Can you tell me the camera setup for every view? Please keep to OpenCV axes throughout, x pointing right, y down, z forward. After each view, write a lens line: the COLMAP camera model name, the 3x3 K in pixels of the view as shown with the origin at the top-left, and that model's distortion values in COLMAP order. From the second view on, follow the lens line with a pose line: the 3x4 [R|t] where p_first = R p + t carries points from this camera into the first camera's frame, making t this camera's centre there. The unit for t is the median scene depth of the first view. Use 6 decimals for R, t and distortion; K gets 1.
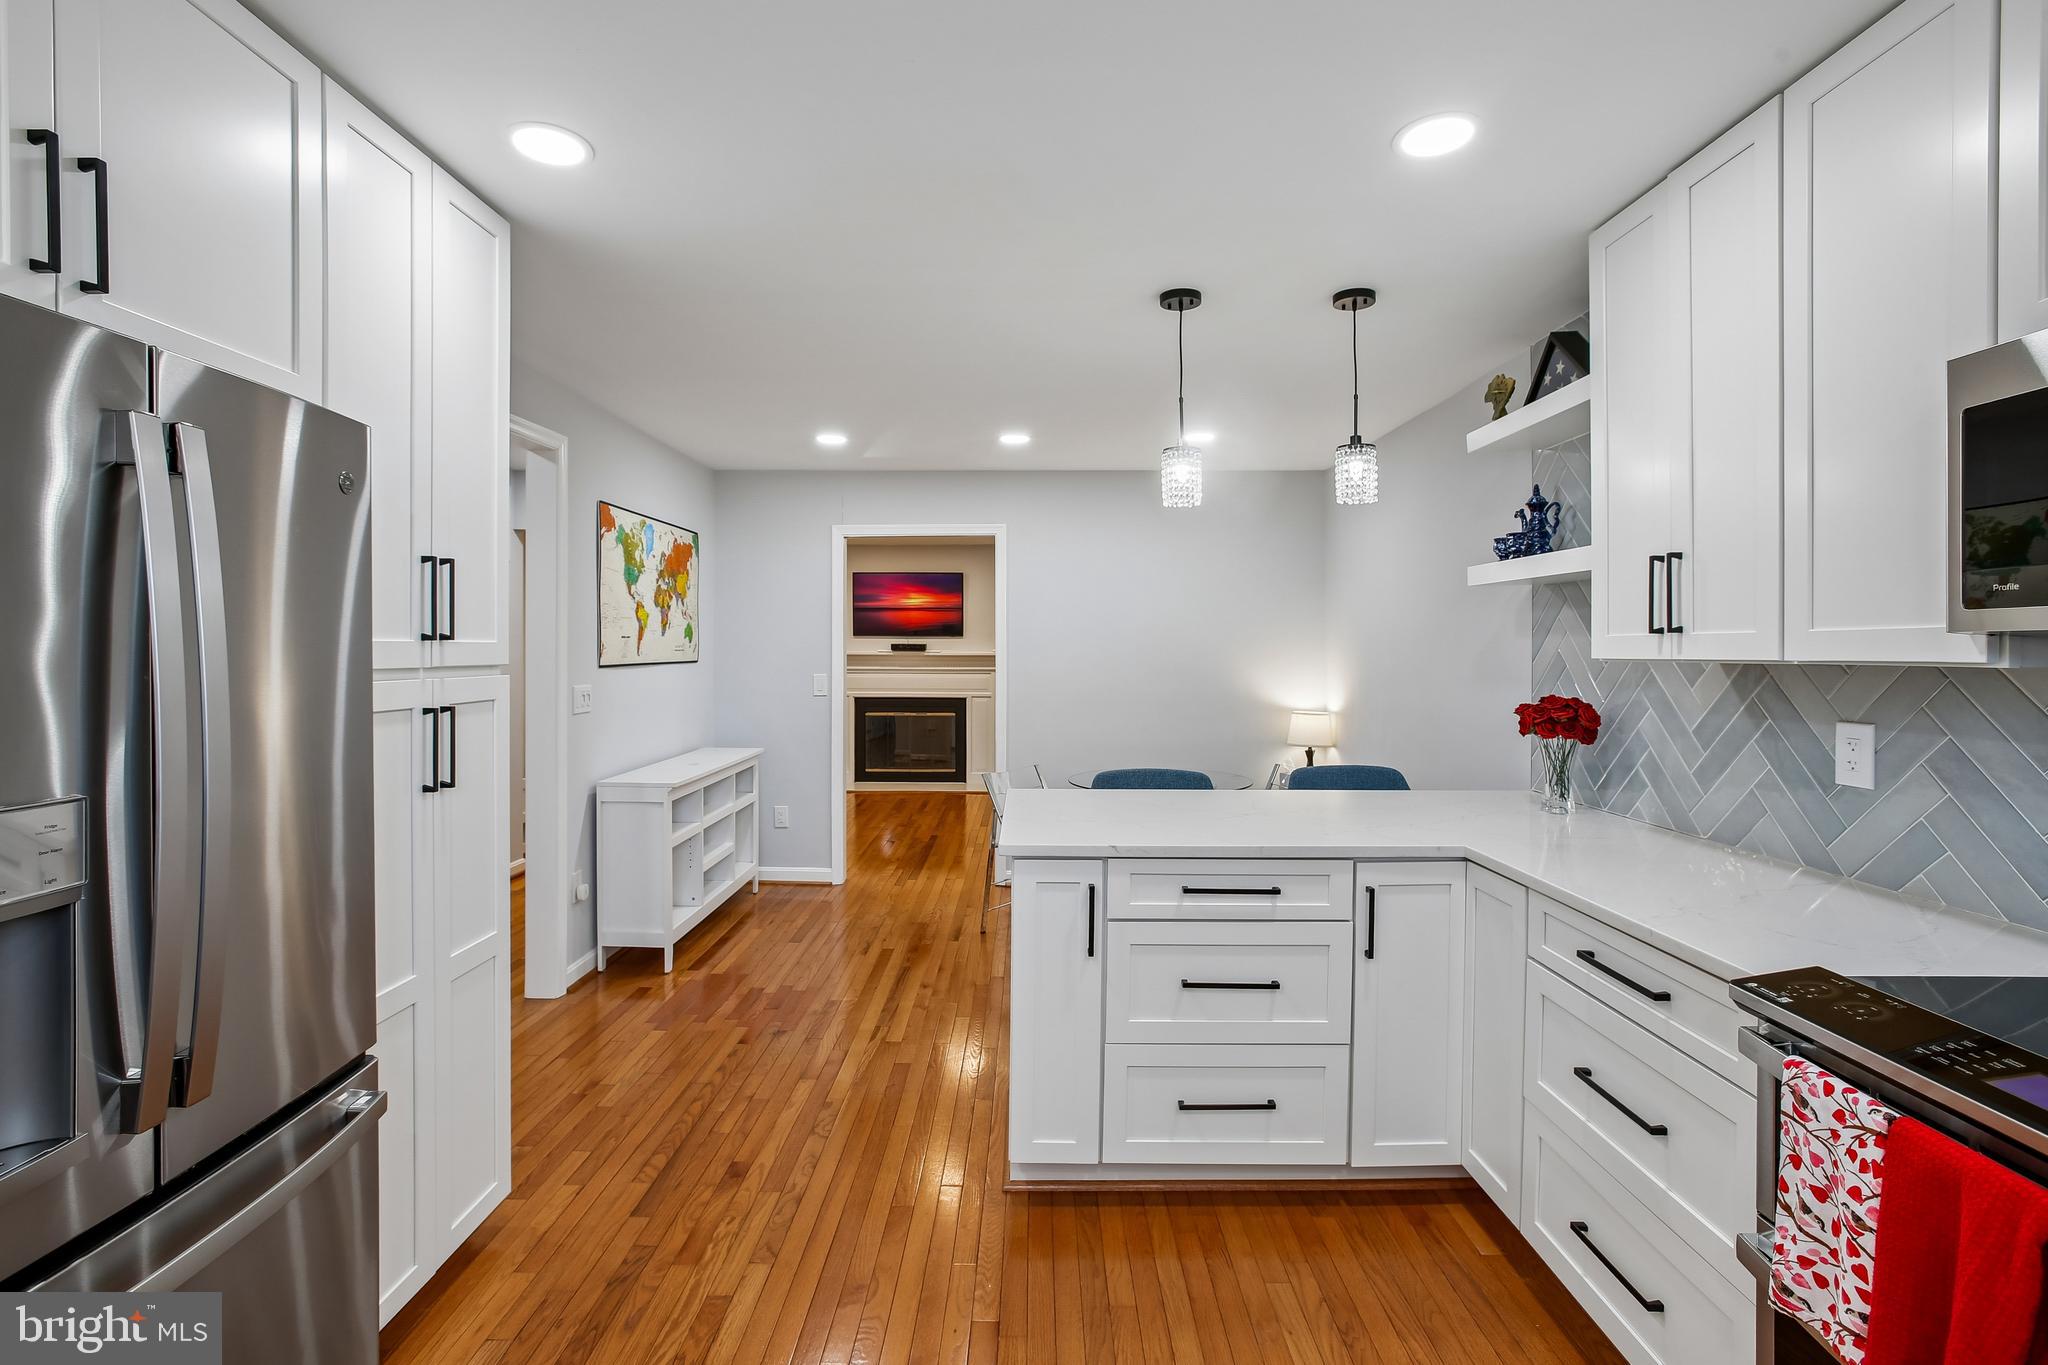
lens RADIAL K [[953.4, 0, 1025.6], [0, 953.4, 654.5], [0, 0, 1]] dist [-0.048474, 0.026339]
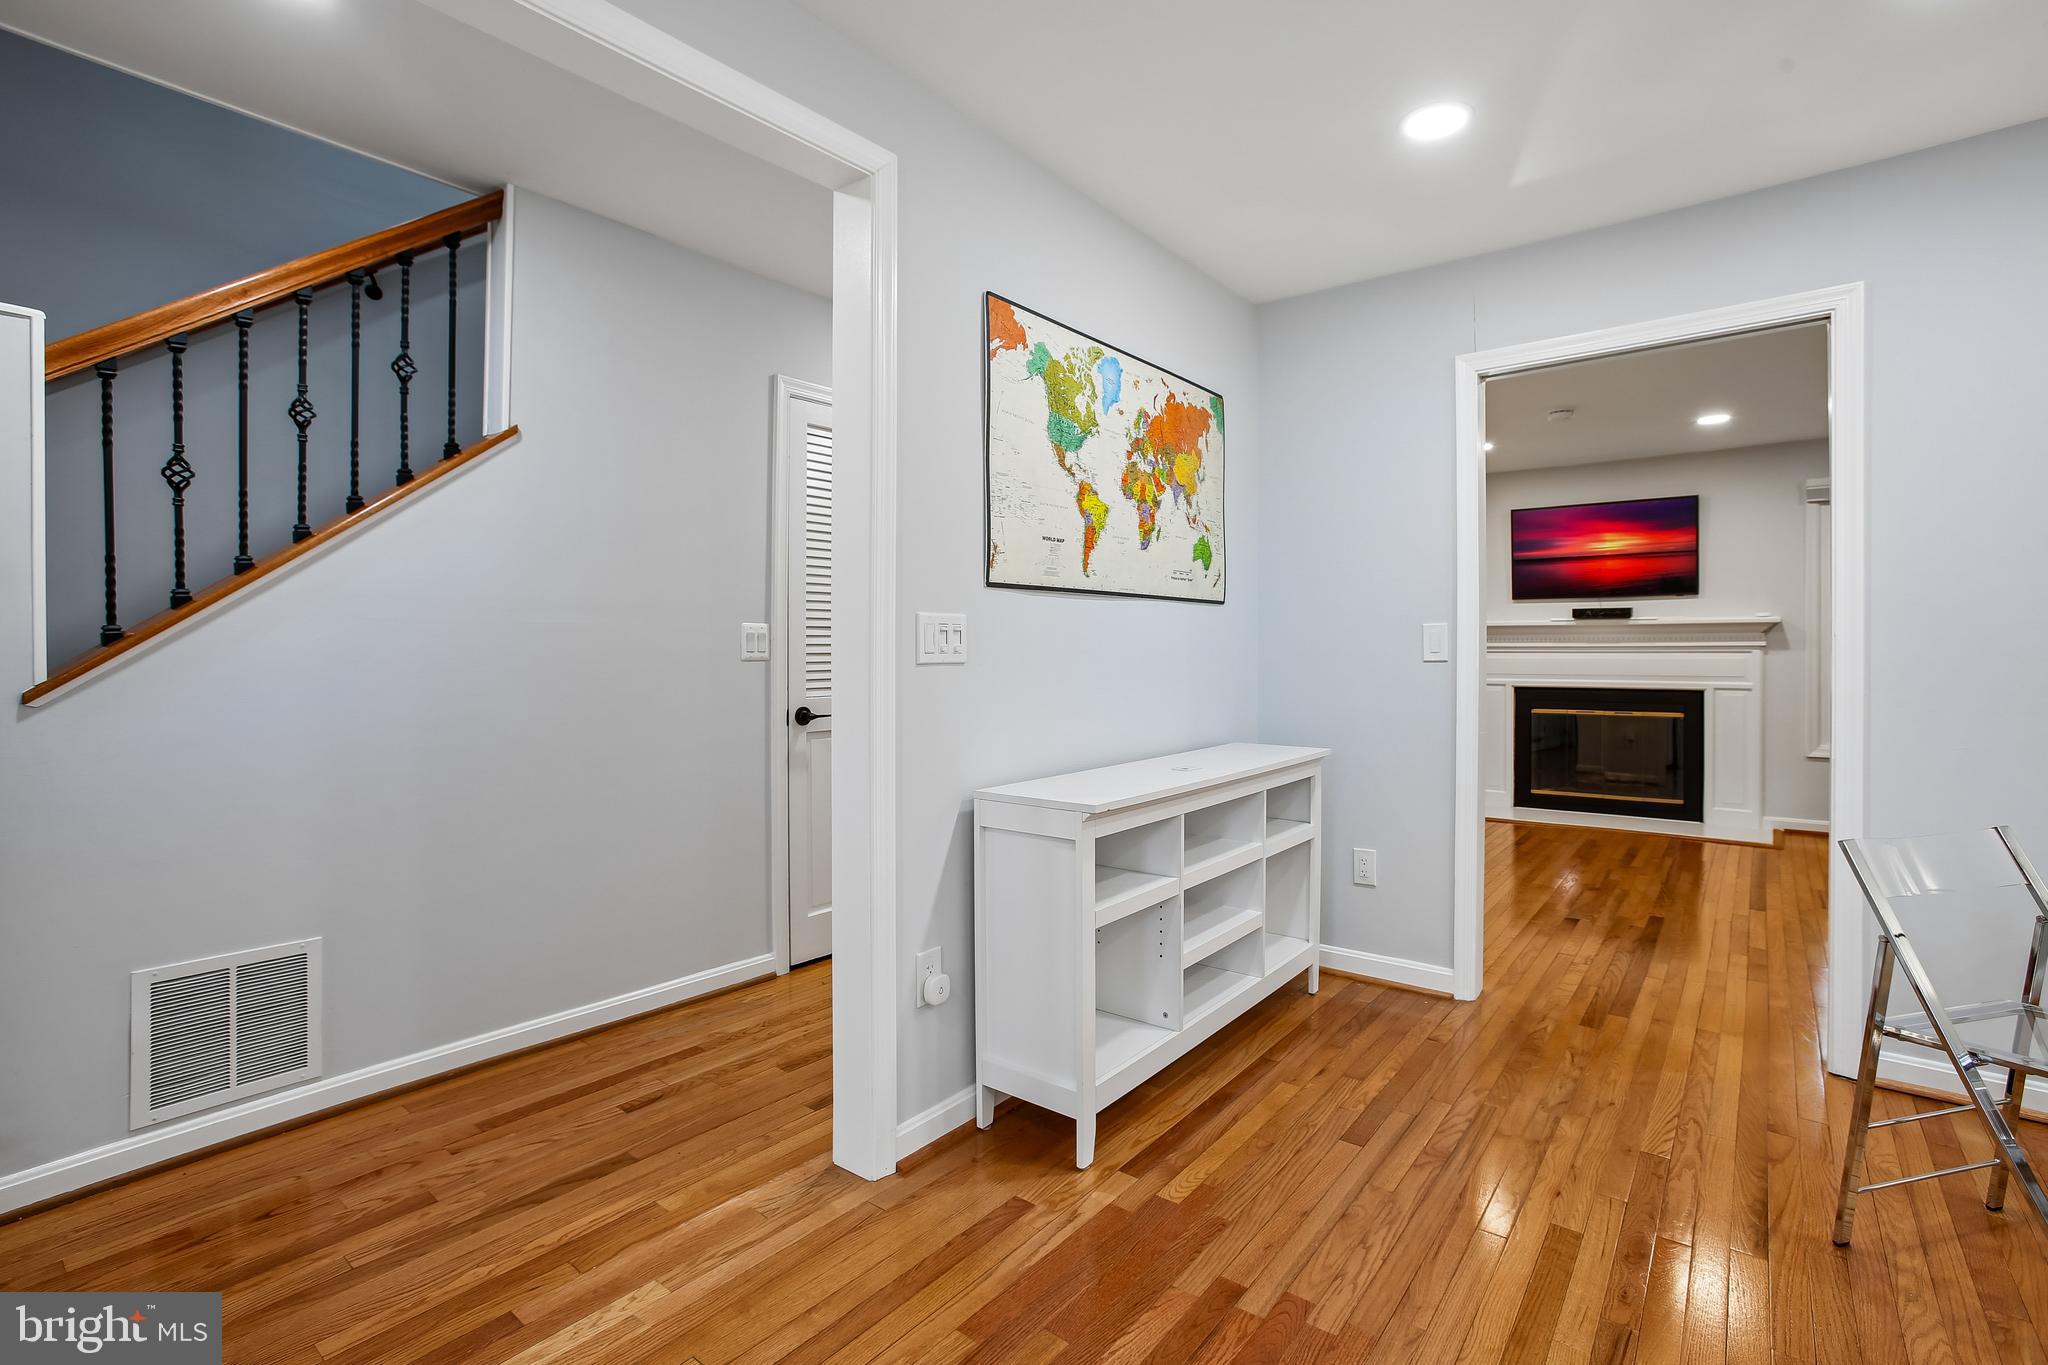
lens RADIAL K [[937.7, 0, 1032.8], [0, 937.7, 658.2], [0, 0, 1]] dist [-0.061067, 0.034016]
pose [[0.784848, -0.001708, -0.619685, -0.089822], [0.001563, 0.999998, -0.000776, 0.059949], [0.619686, -0.000360, 0.784850, 0.608459]]
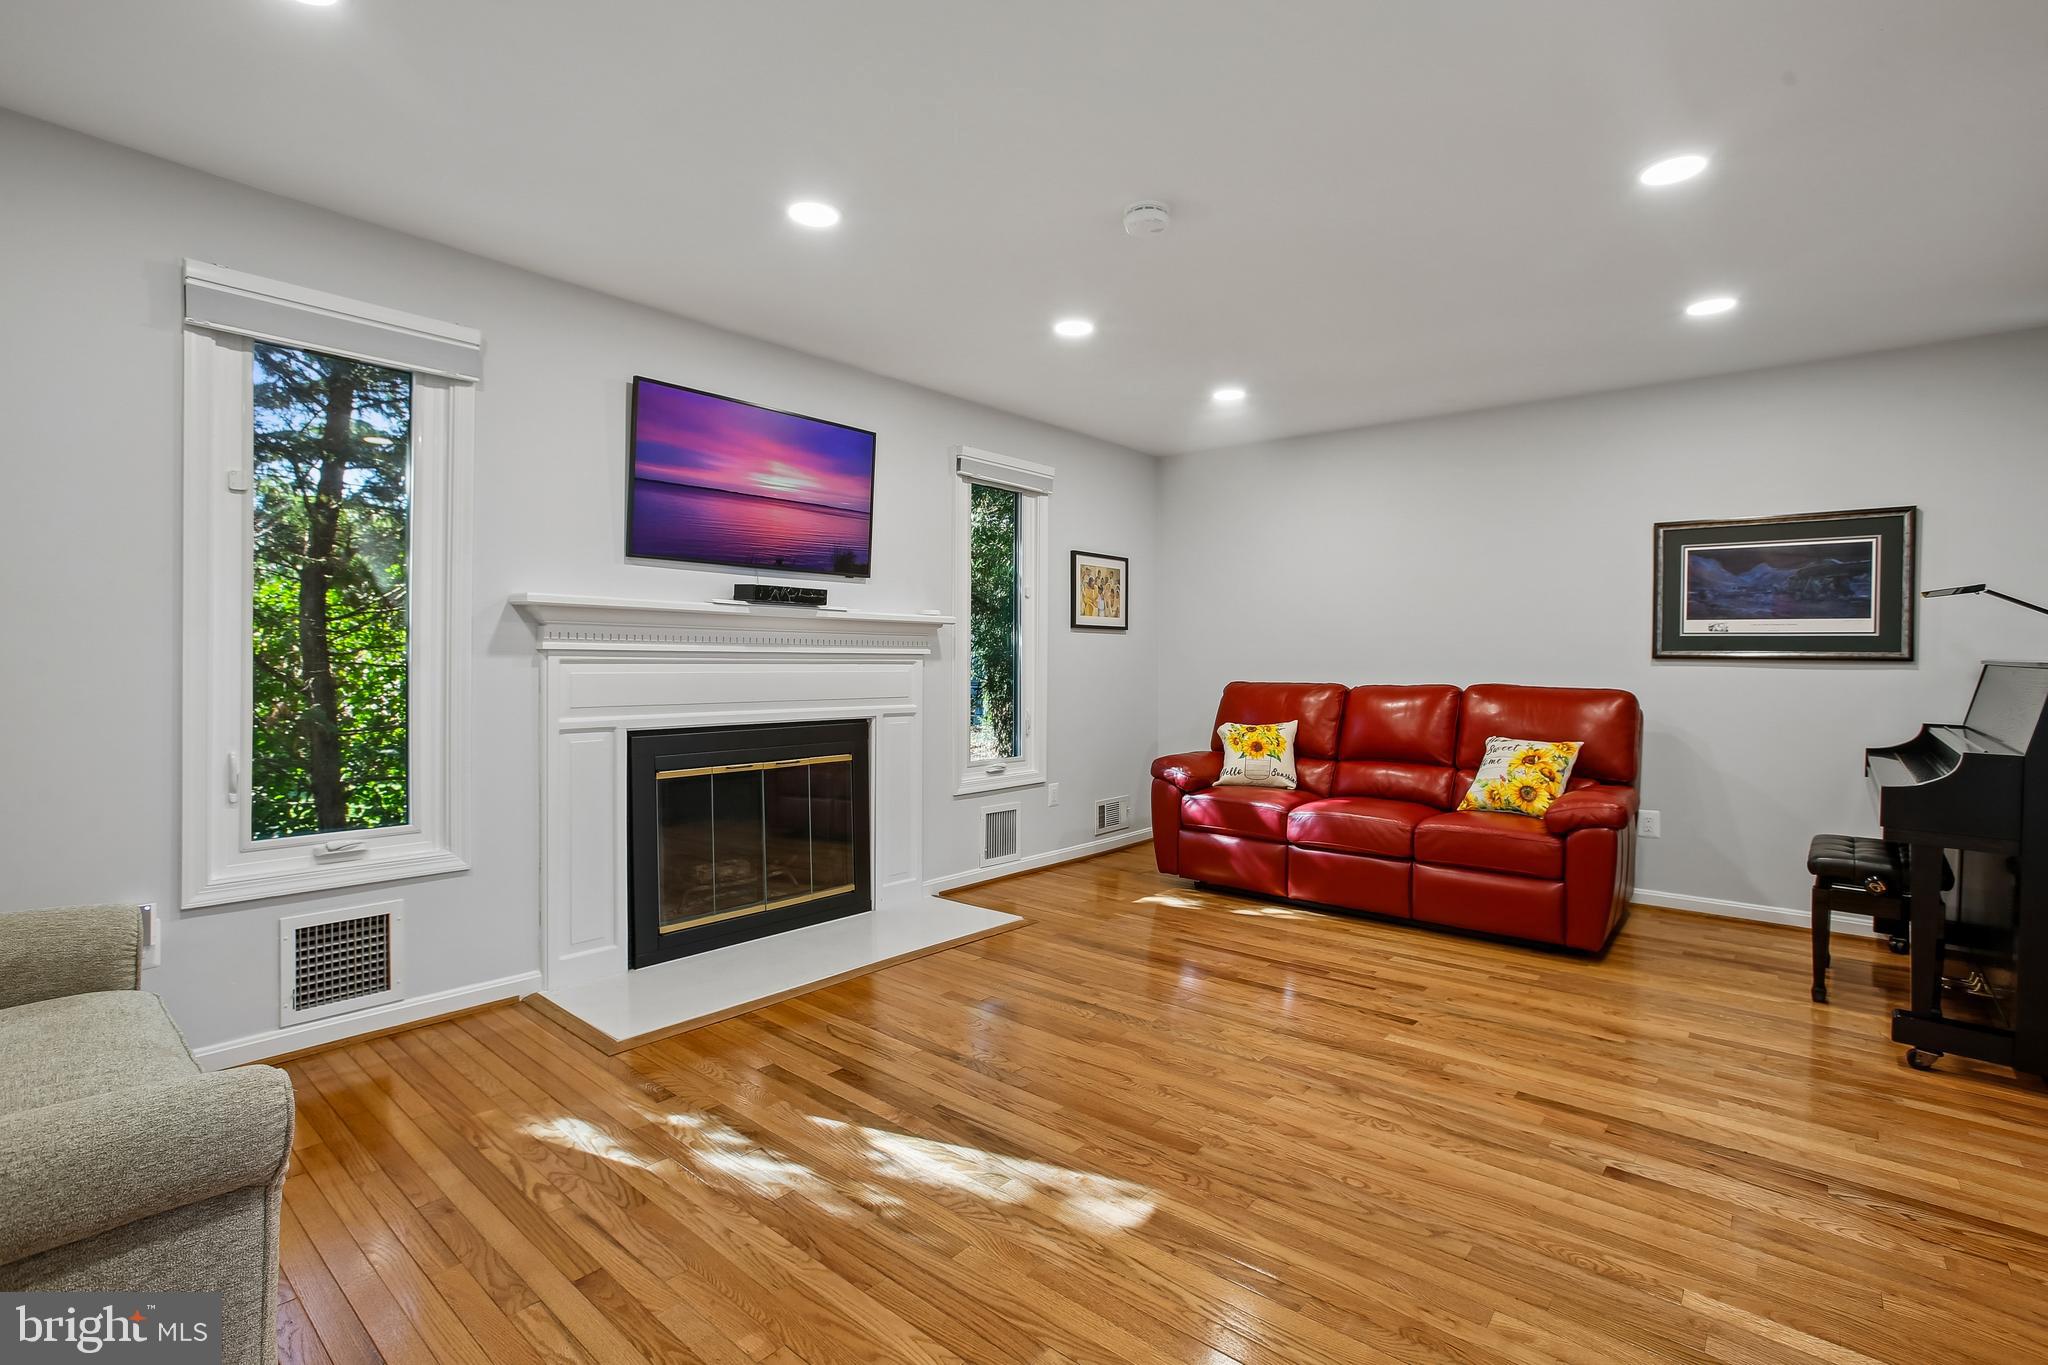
lens RADIAL K [[928.1, 0, 1019.1], [0, 928.1, 667.4], [0, 0, 1]] dist [-0.069922, 0.030582]
pose [[0.646048, -0.008516, 0.763250, -0.876236], [-0.000612, 0.999932, 0.011675, 0.044525], [-0.763297, -0.008009, 0.645998, 1.697515]]
